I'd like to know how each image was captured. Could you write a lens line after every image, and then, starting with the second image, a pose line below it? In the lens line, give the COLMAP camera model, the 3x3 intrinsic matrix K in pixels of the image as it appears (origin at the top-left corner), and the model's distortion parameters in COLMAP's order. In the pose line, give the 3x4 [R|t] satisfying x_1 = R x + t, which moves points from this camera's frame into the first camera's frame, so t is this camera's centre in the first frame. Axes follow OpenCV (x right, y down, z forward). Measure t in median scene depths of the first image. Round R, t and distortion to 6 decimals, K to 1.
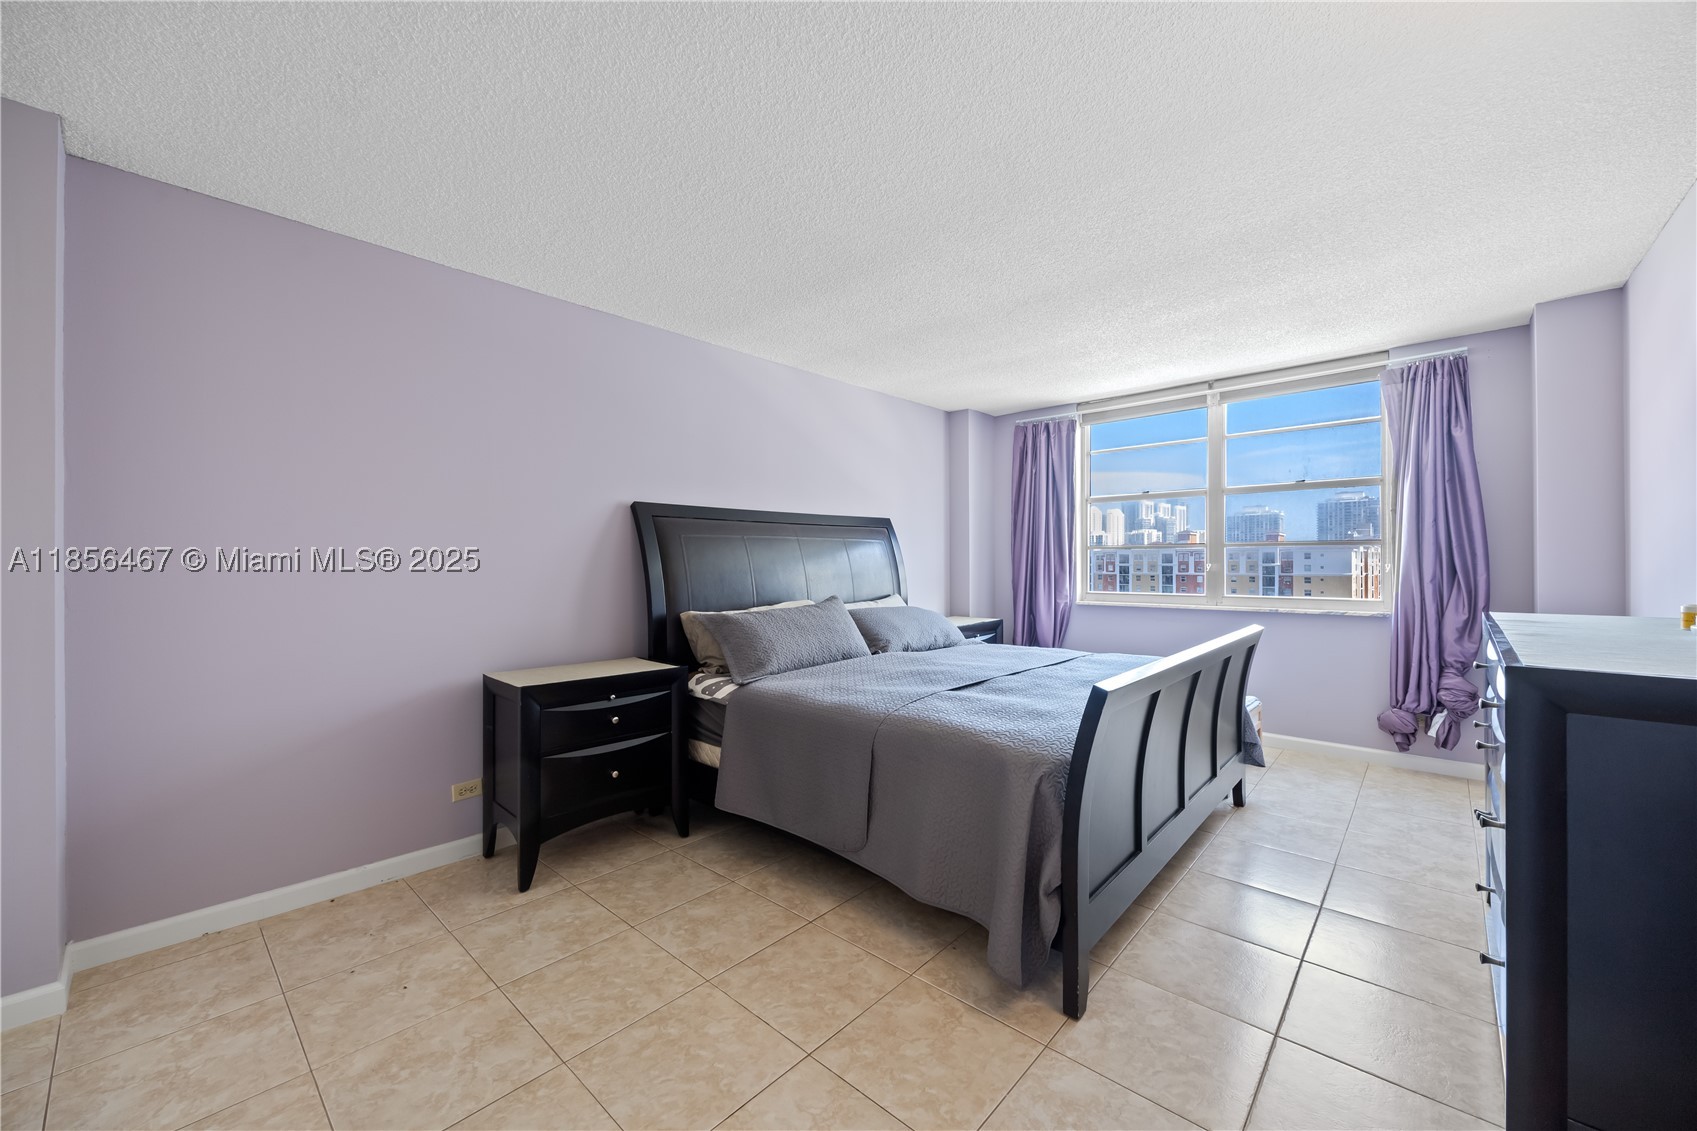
lens RADIAL K [[634.0, 0, 850.1], [0, 634.0, 561.4], [0, 0, 1]] dist [-0.001349, -0.000058]
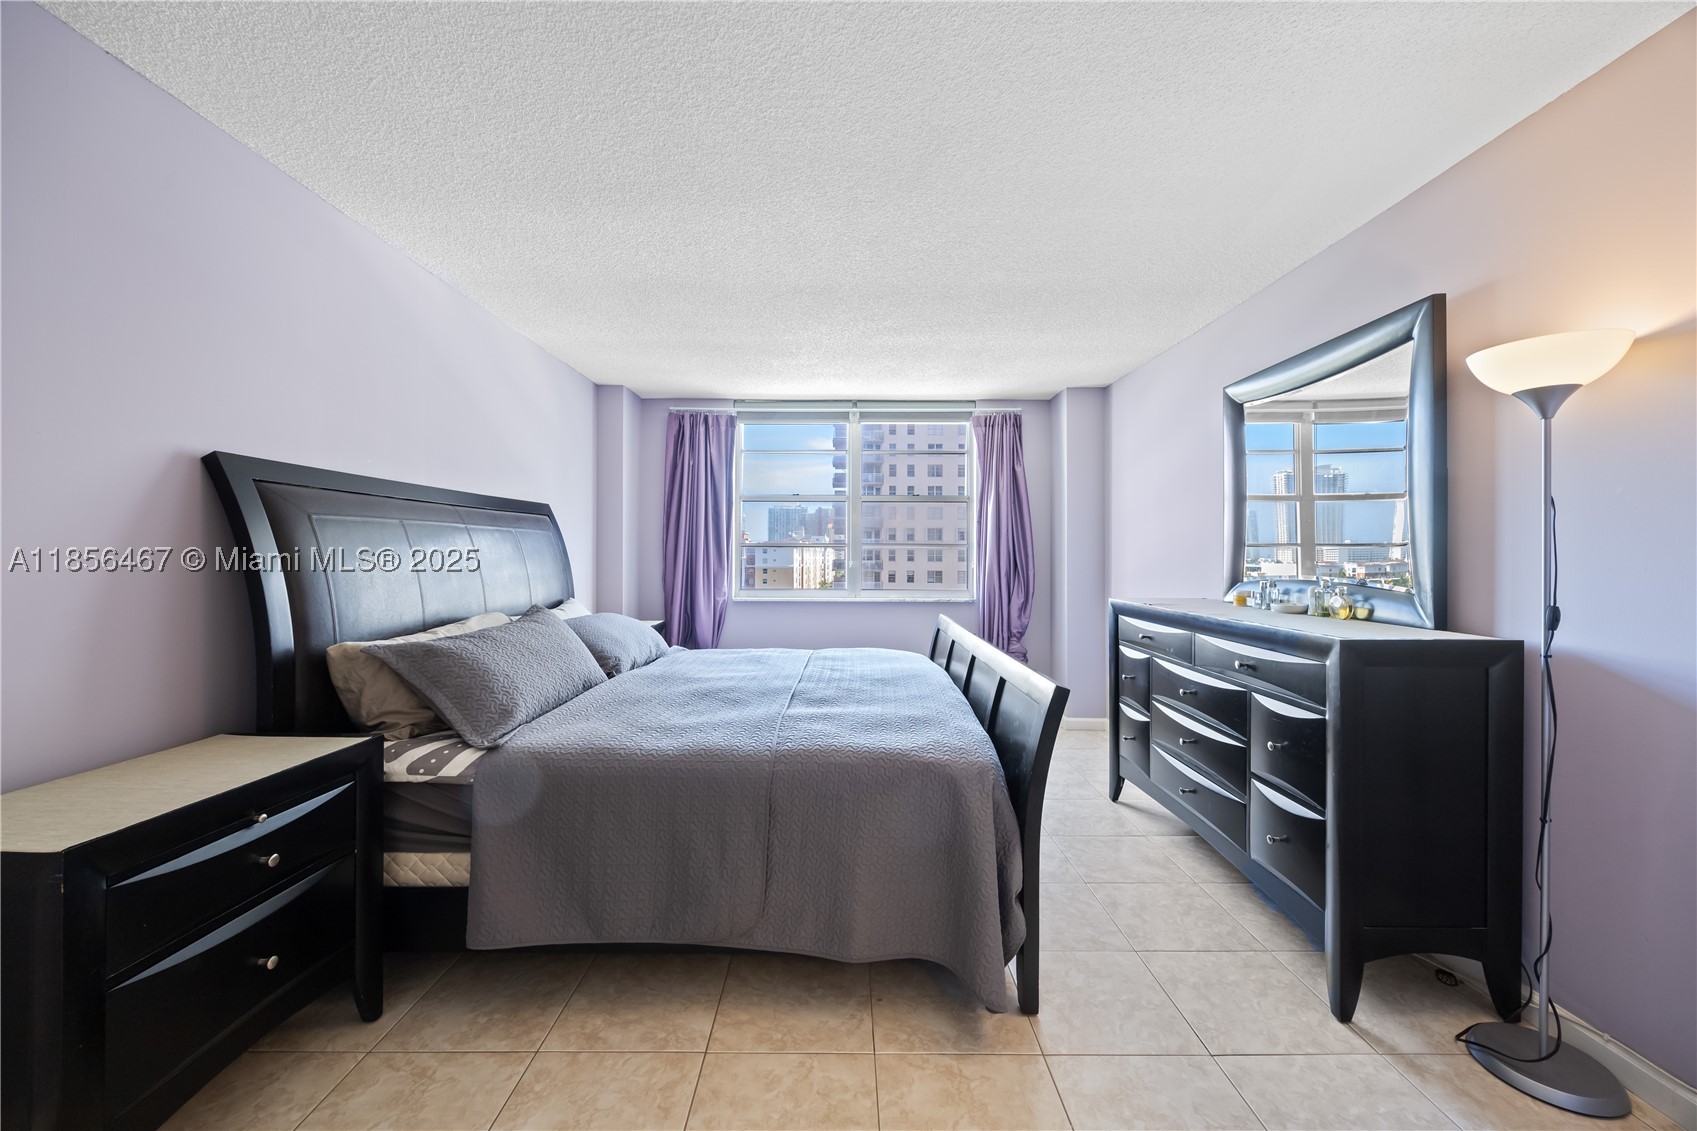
lens RADIAL K [[635.2, 0, 869.0], [0, 635.2, 551.4], [0, 0, 1]] dist [-0.001370, -0.000087]
pose [[0.751977, 0.011212, 0.659094, -0.265781], [-0.007682, 0.999937, -0.008245, -0.007138], [-0.659145, 0.001137, 0.752015, 0.203947]]
